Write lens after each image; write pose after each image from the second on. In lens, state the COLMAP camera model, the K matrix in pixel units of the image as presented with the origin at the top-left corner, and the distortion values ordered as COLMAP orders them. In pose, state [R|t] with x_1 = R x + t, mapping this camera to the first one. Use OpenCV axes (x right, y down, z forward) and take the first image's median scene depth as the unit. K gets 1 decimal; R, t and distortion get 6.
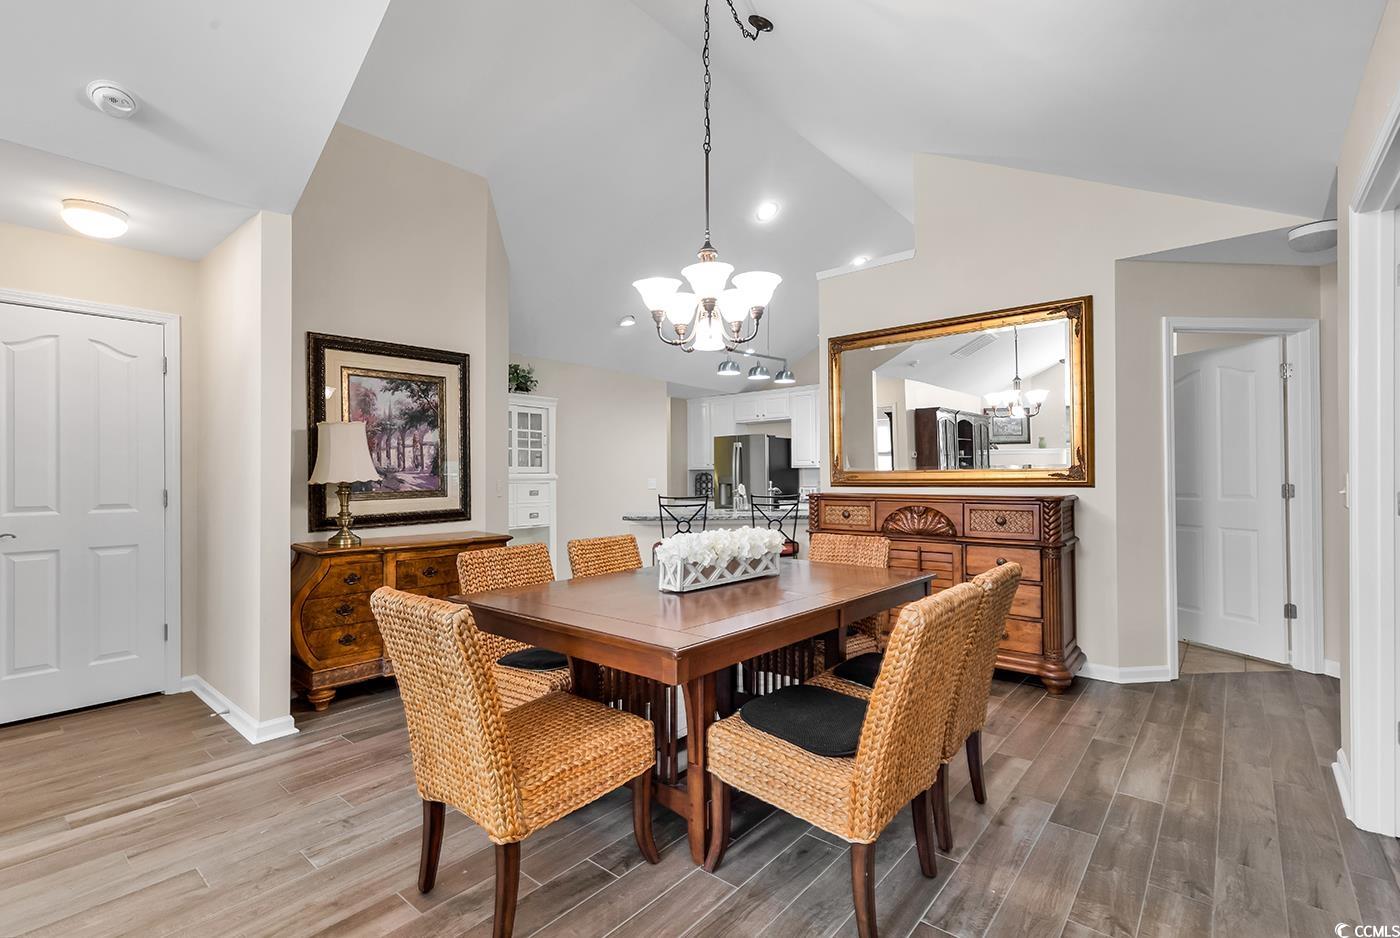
lens RADIAL K [[636.8, 0, 690.5], [0, 636.8, 483.2], [0, 0, 1]] dist [0.002991, 0.000555]
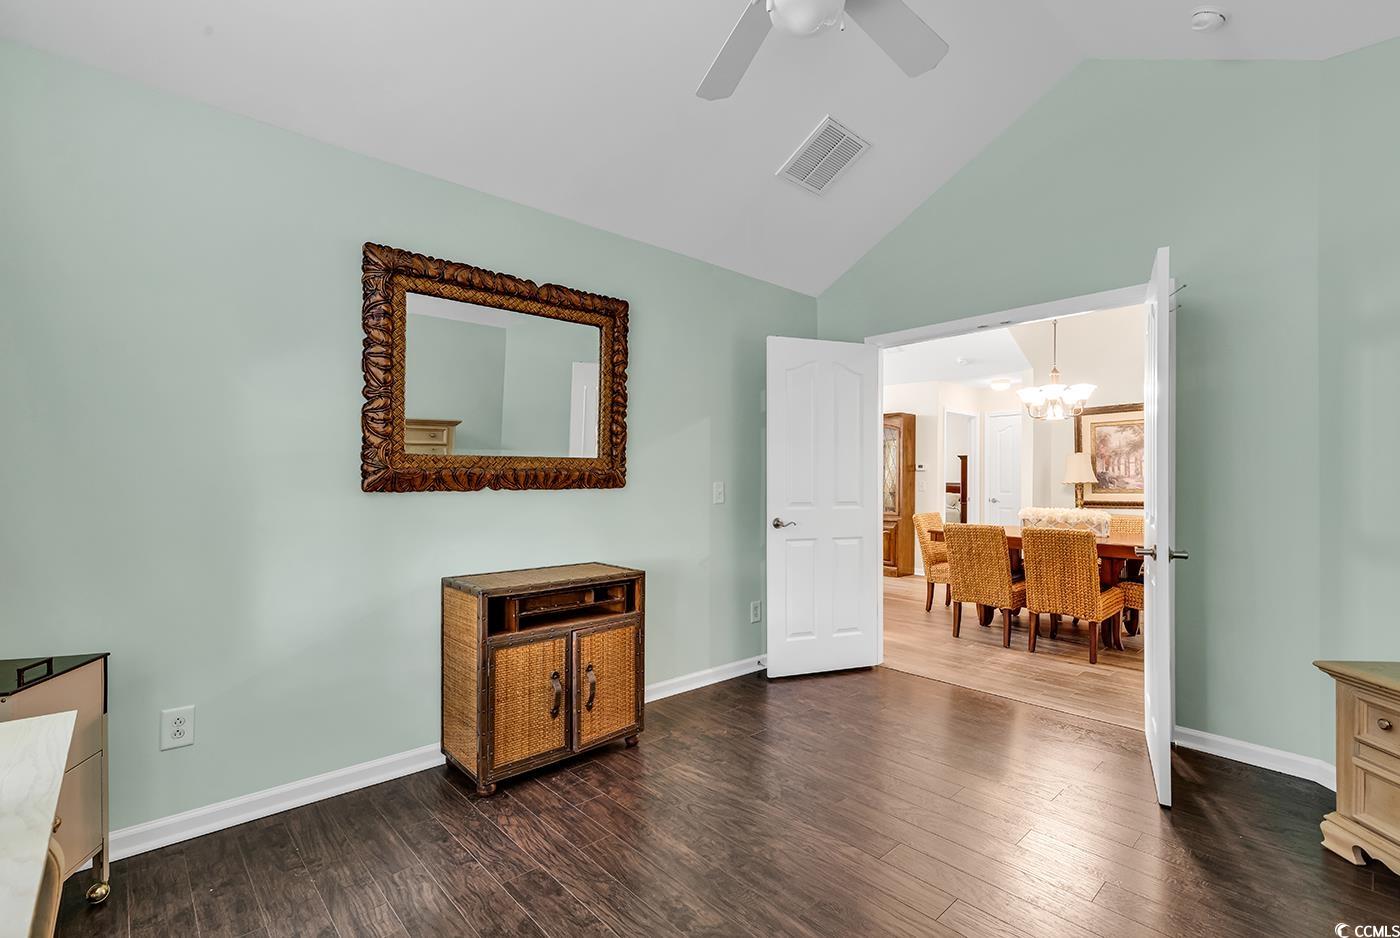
lens RADIAL K [[636.8, 0, 690.5], [0, 636.8, 483.2], [0, 0, 1]] dist [0.002991, 0.000555]
pose [[-0.148139, 0.006273, -0.988947, 1.449180], [-0.007469, 0.999944, 0.007462, -0.007344], [0.988938, 0.008492, -0.148084, 0.086553]]
